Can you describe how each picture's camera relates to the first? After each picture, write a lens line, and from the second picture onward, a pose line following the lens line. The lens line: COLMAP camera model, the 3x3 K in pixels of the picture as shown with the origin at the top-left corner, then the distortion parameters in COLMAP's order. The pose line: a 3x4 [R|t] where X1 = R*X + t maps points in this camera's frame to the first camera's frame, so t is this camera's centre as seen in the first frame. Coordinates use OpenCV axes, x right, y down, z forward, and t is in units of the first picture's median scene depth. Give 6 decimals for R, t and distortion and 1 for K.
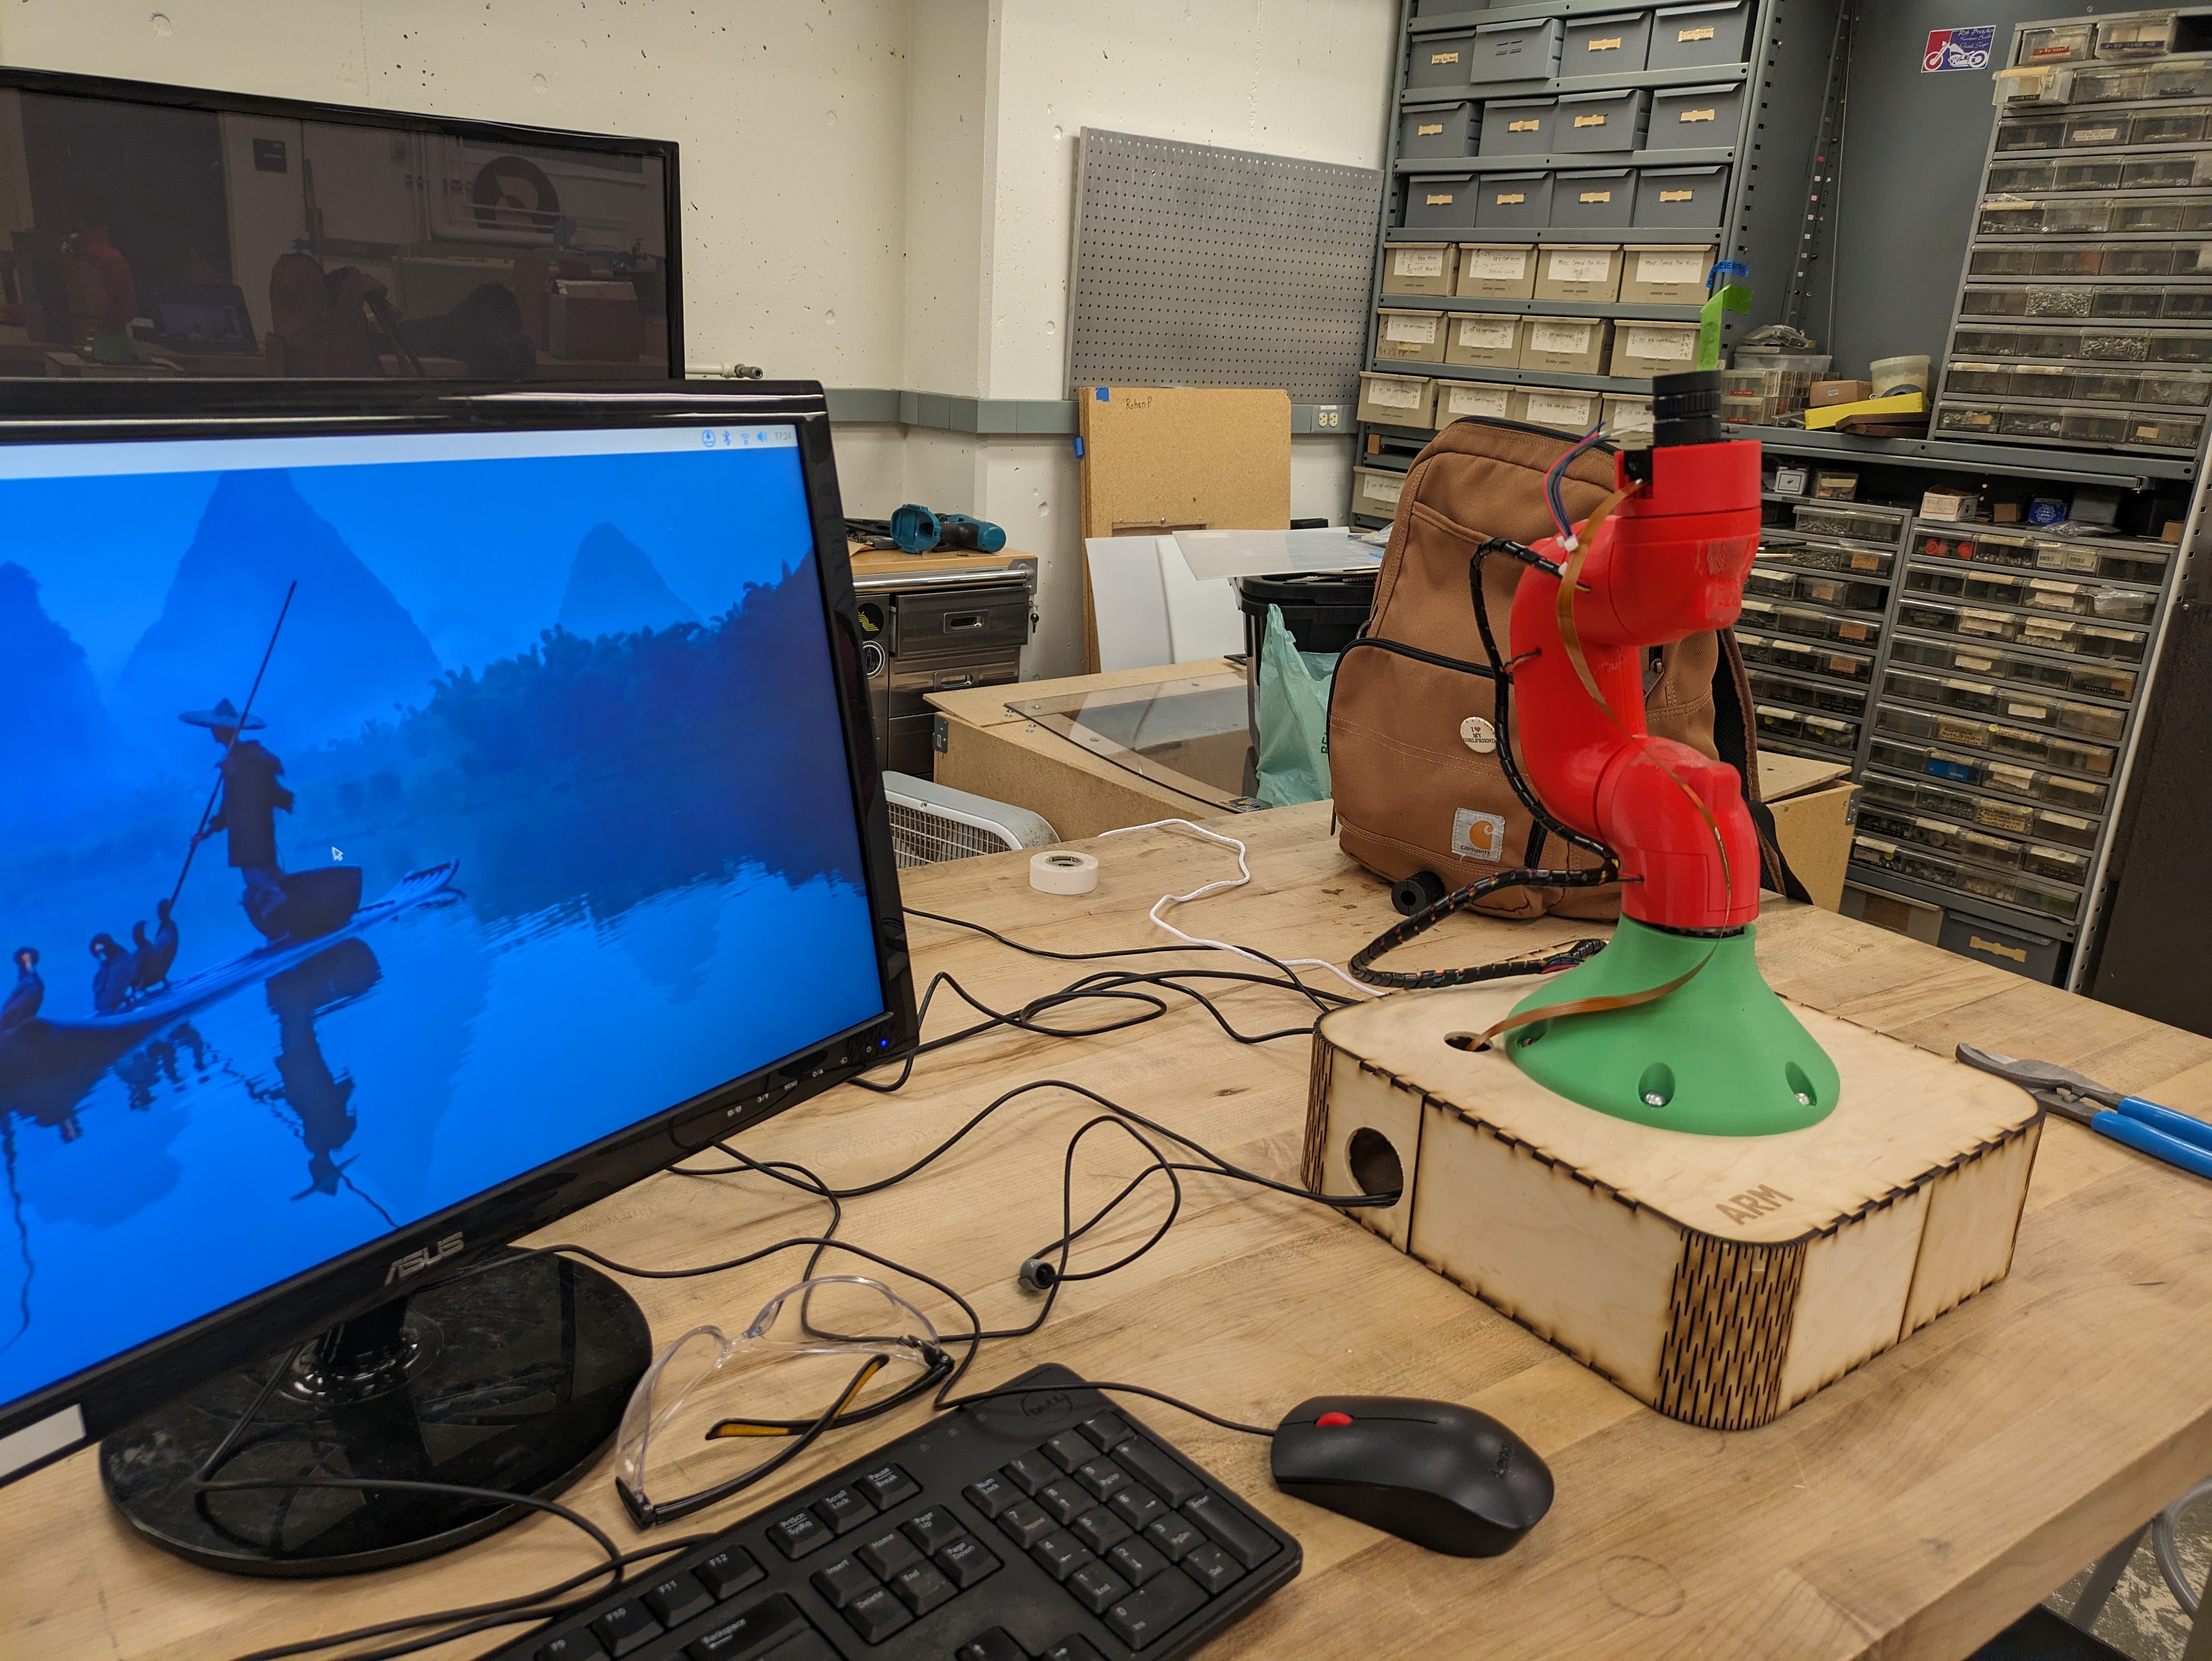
lens RADIAL K [[1639.6, 0, 1180.7], [0, 1639.6, 833.6], [0, 0, 1]] dist [0.176554, -0.091821]
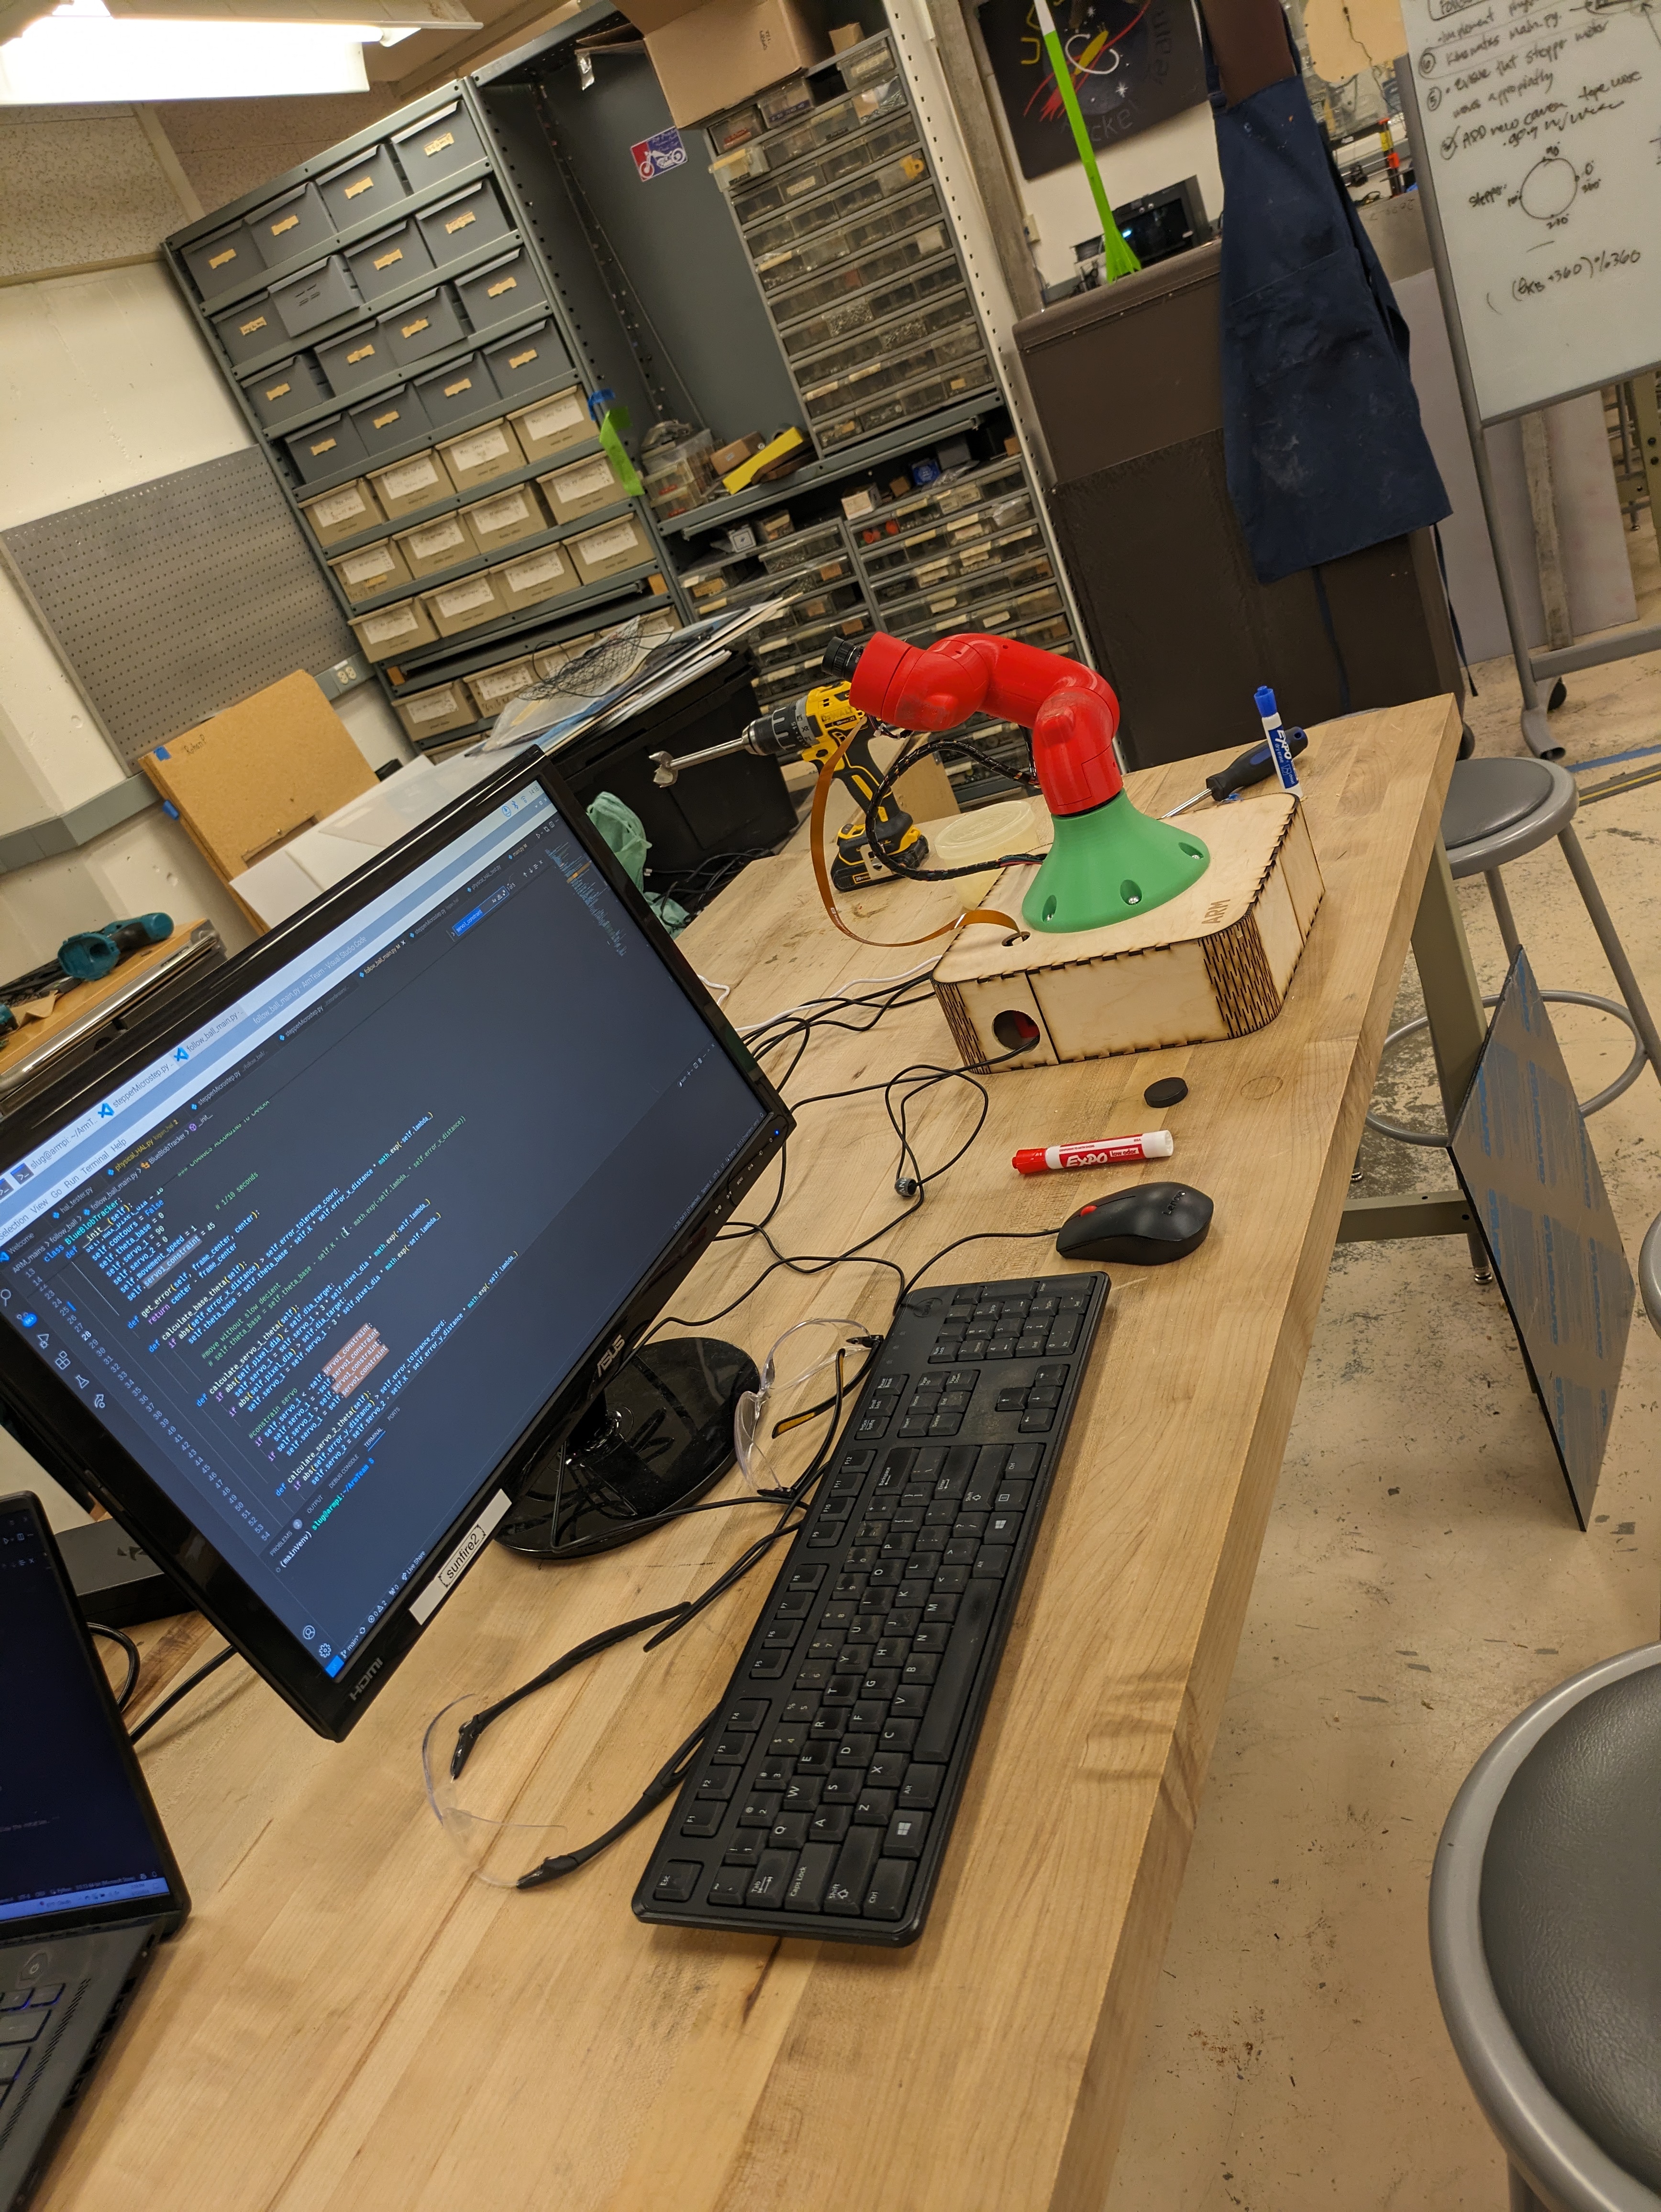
lens RADIAL K [[1639.6, 0, 827.8], [0, 1639.6, 1096.9], [0, 0, 1]] dist [0.176554, -0.091821]
pose [[0.785267, -0.550882, 0.282639, -0.143754], [0.532105, 0.833845, 0.146854, -0.021652], [-0.316576, 0.035074, 0.947918, -0.126579]]
